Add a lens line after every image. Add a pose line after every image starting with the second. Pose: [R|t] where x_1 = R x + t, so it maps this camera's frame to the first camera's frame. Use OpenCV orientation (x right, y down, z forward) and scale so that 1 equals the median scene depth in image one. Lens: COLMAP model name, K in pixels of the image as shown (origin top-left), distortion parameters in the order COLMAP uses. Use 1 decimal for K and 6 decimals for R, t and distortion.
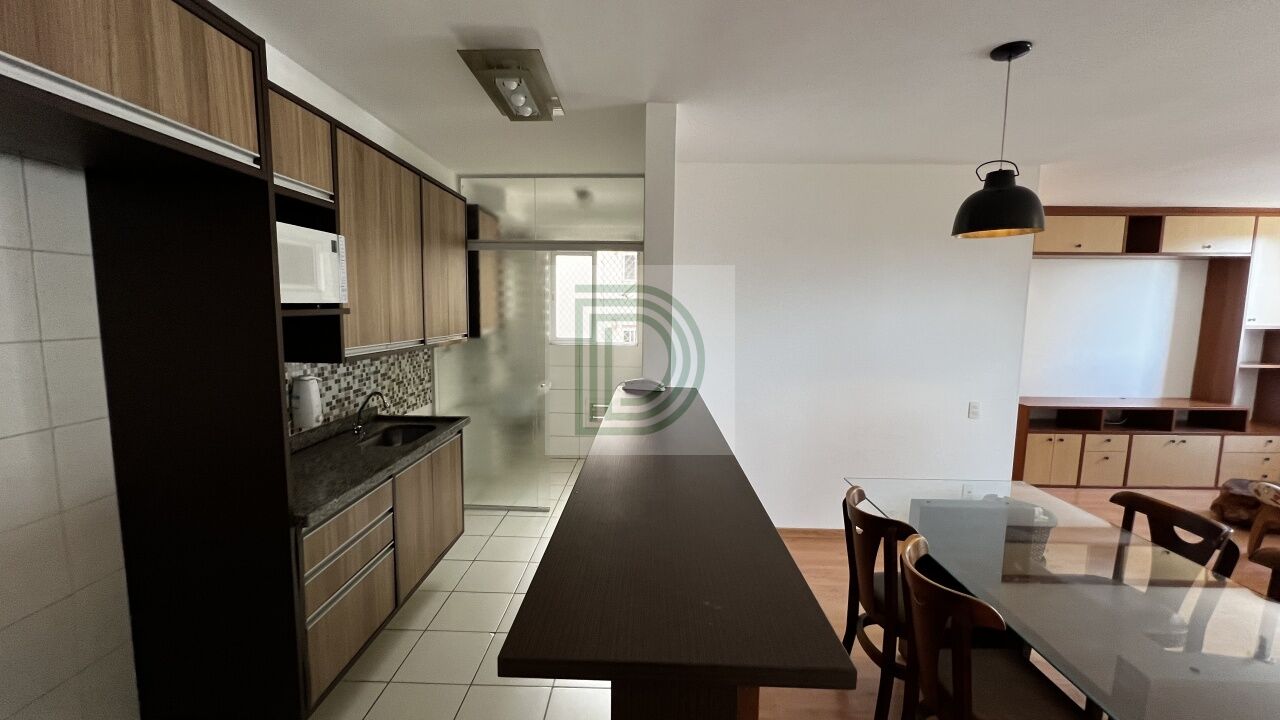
lens RADIAL K [[511.6, 0, 636.4], [0, 511.6, 363.1], [0, 0, 1]] dist [0.002432, 0.000069]
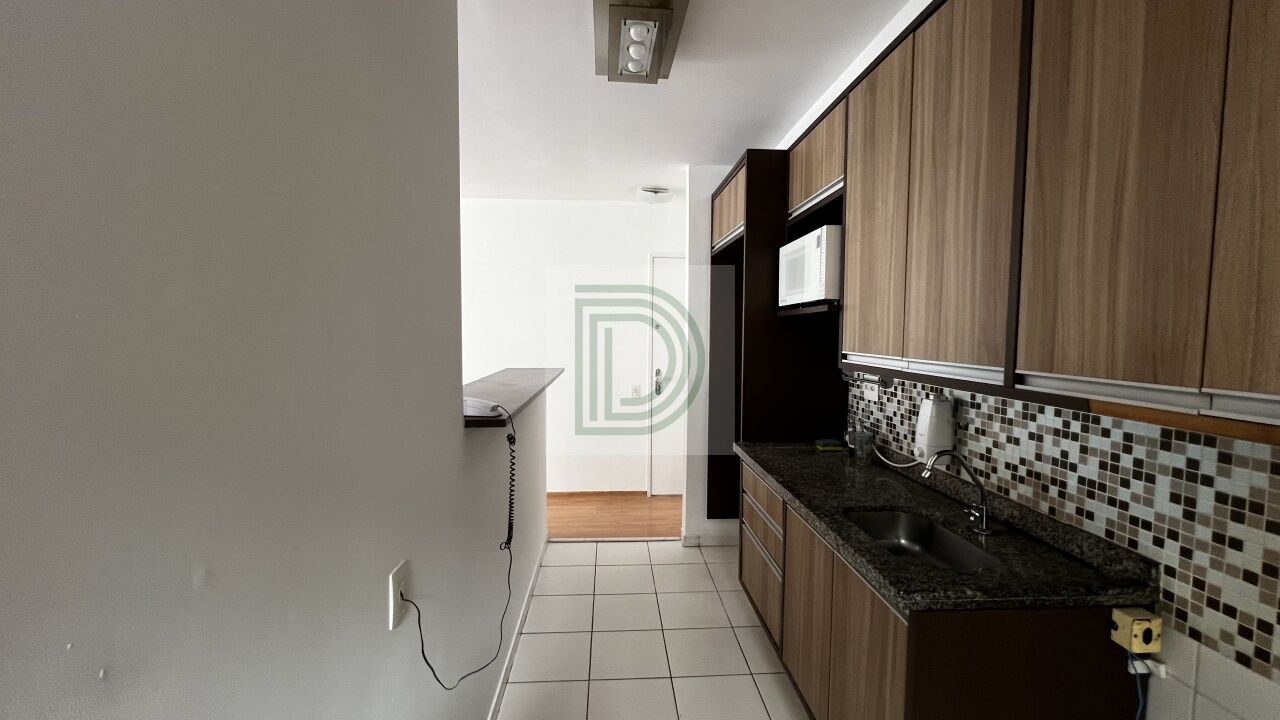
lens RADIAL K [[511.6, 0, 640.1], [0, 511.6, 358.5], [0, 0, 1]] dist [0.002432, 0.000069]
pose [[-0.997223, -0.011493, -0.073587, -0.132891], [-0.023041, 0.987160, 0.158067, -0.112553], [0.070825, 0.159324, -0.984683, 1.409133]]
